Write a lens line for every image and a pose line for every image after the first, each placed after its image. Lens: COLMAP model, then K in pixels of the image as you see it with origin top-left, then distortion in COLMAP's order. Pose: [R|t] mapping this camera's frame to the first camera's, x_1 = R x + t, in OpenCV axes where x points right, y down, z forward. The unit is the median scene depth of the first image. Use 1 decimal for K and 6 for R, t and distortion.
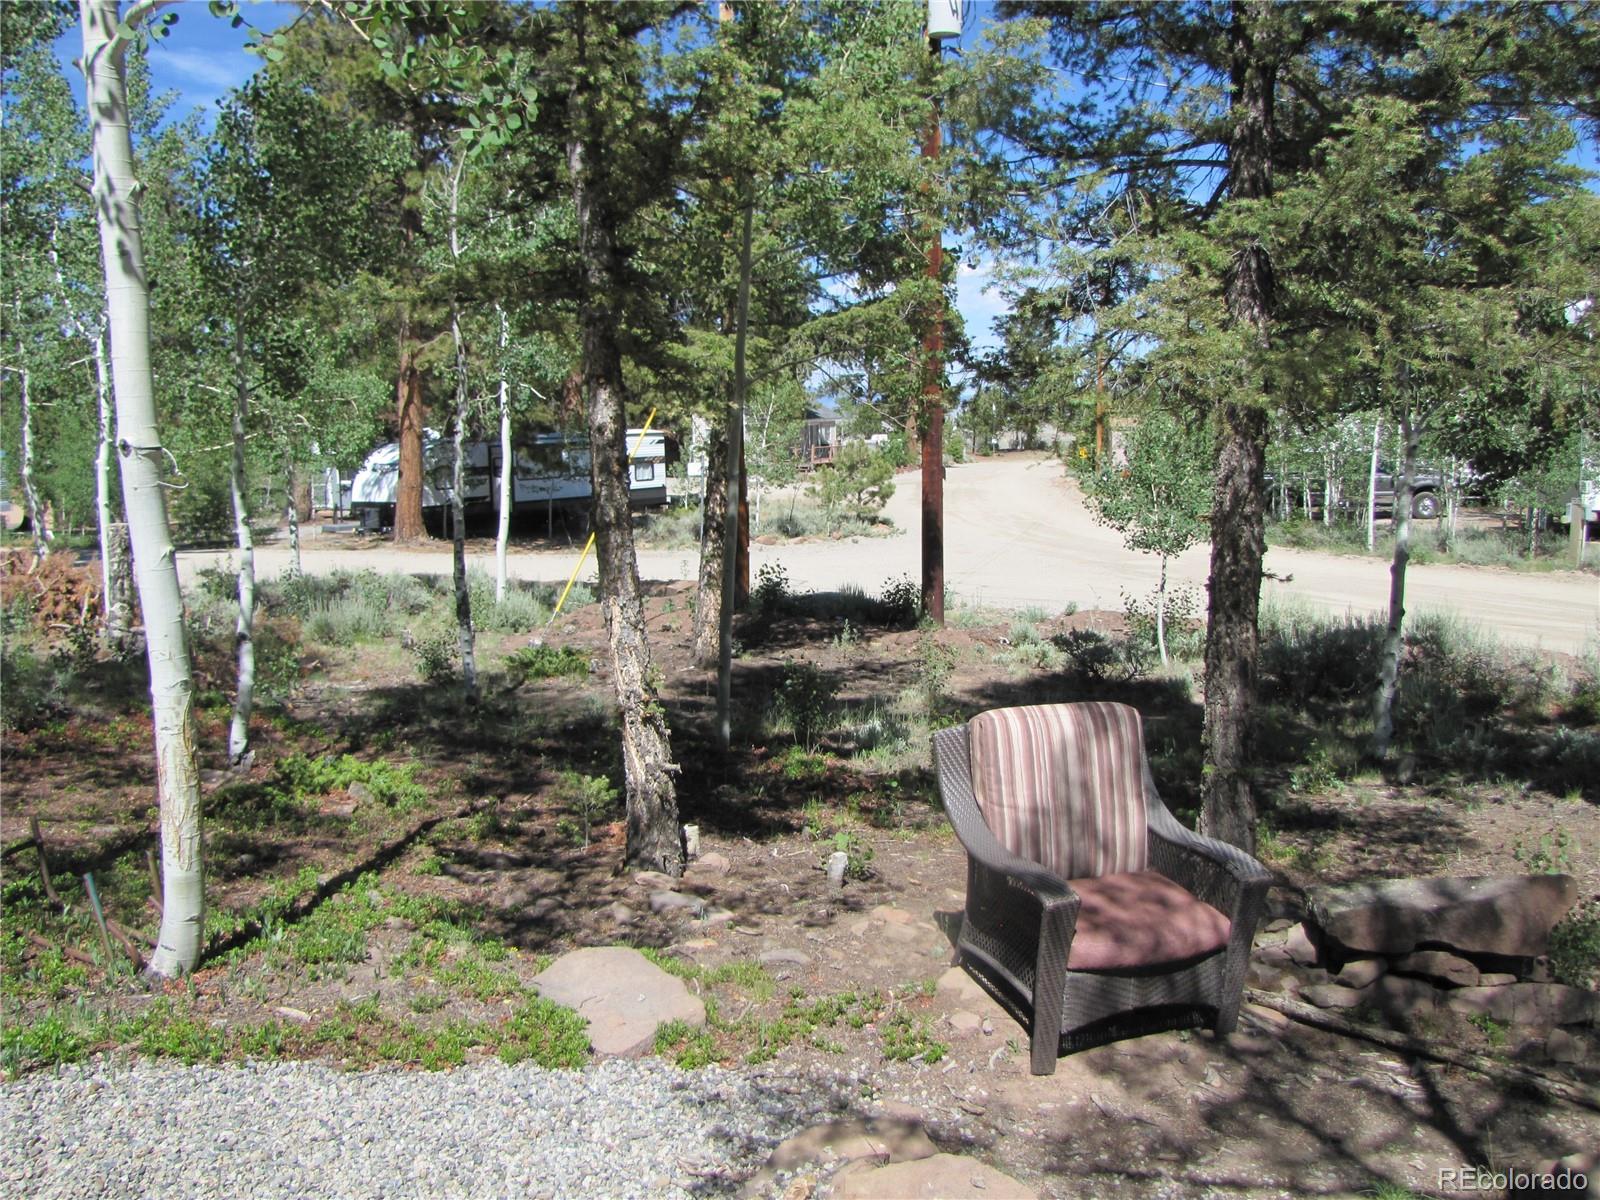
lens RADIAL K [[1335.9, 0, 799.4], [0, 1335.9, 571.4], [0, 0, 1]] dist [-0.186577, 0.164128]
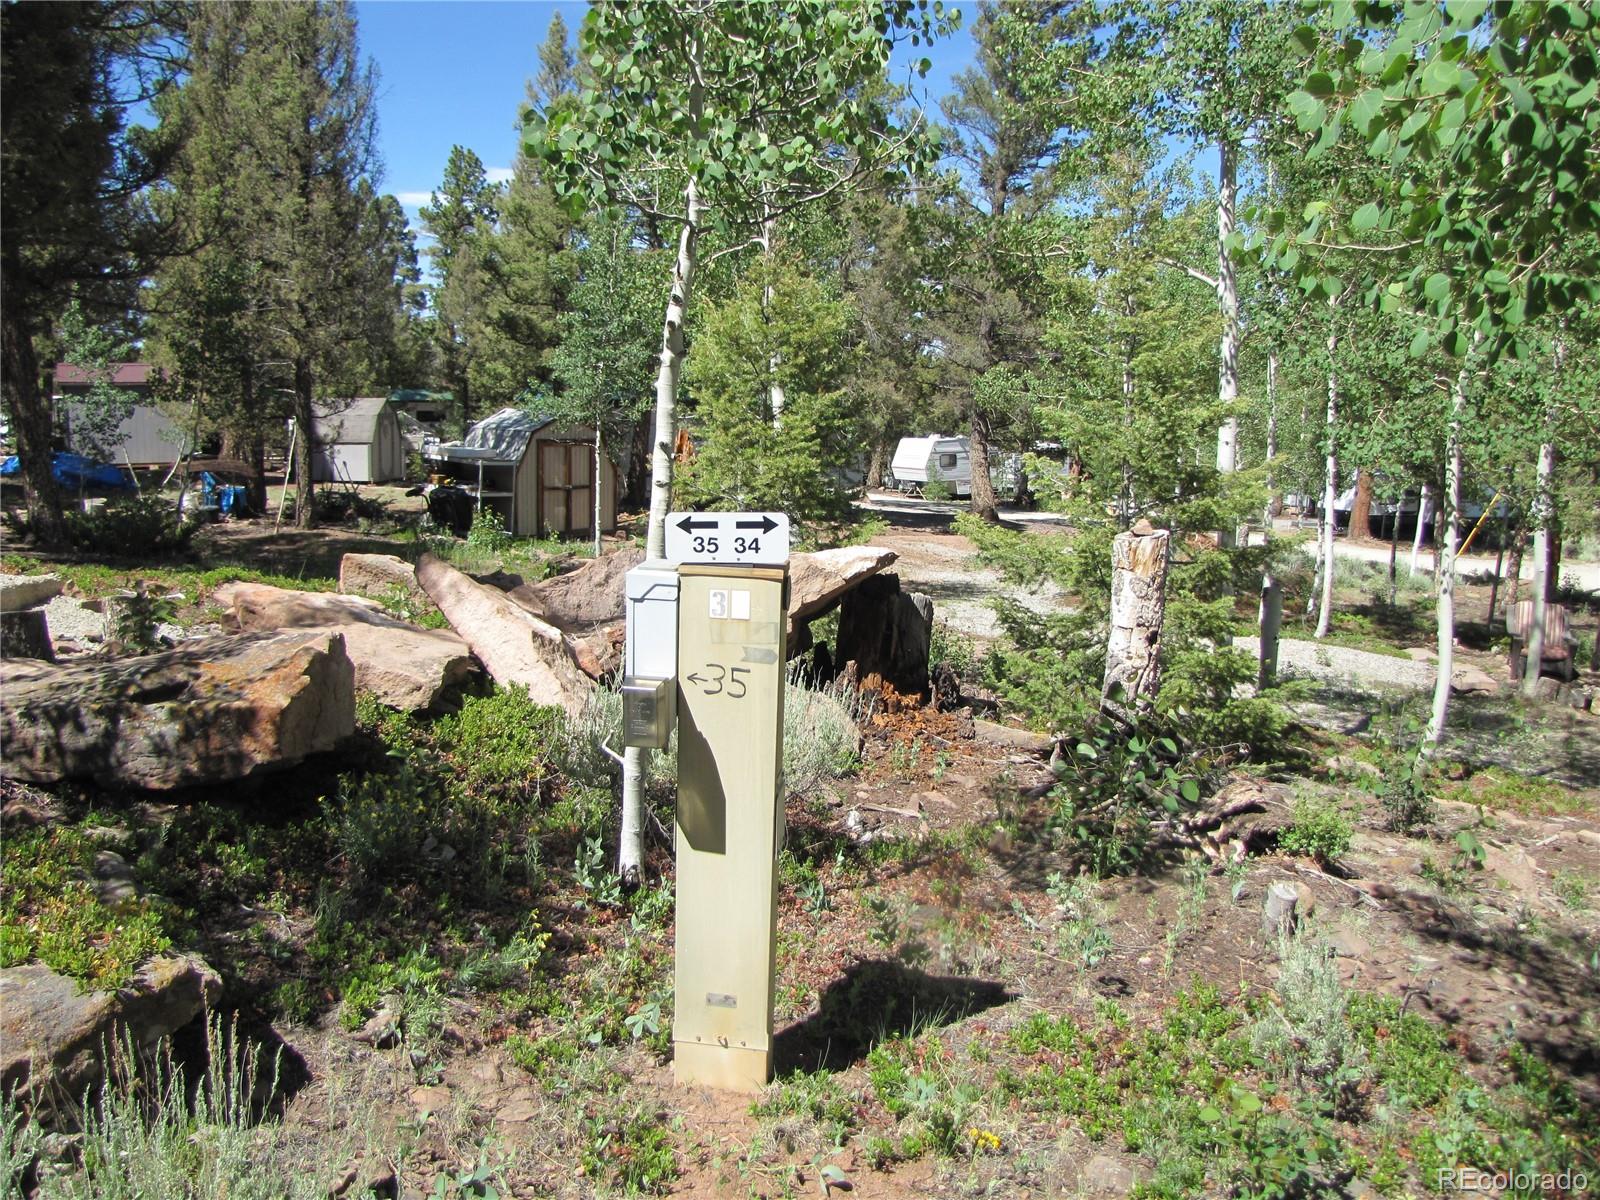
lens RADIAL K [[1335.9, 0, 799.4], [0, 1335.9, 571.4], [0, 0, 1]] dist [-0.186577, 0.164128]
pose [[0.774906, 0.101542, -0.623867, 0.054364], [-0.091660, 0.994631, 0.048037, 0.001104], [0.625395, 0.019960, 0.780053, -0.218710]]
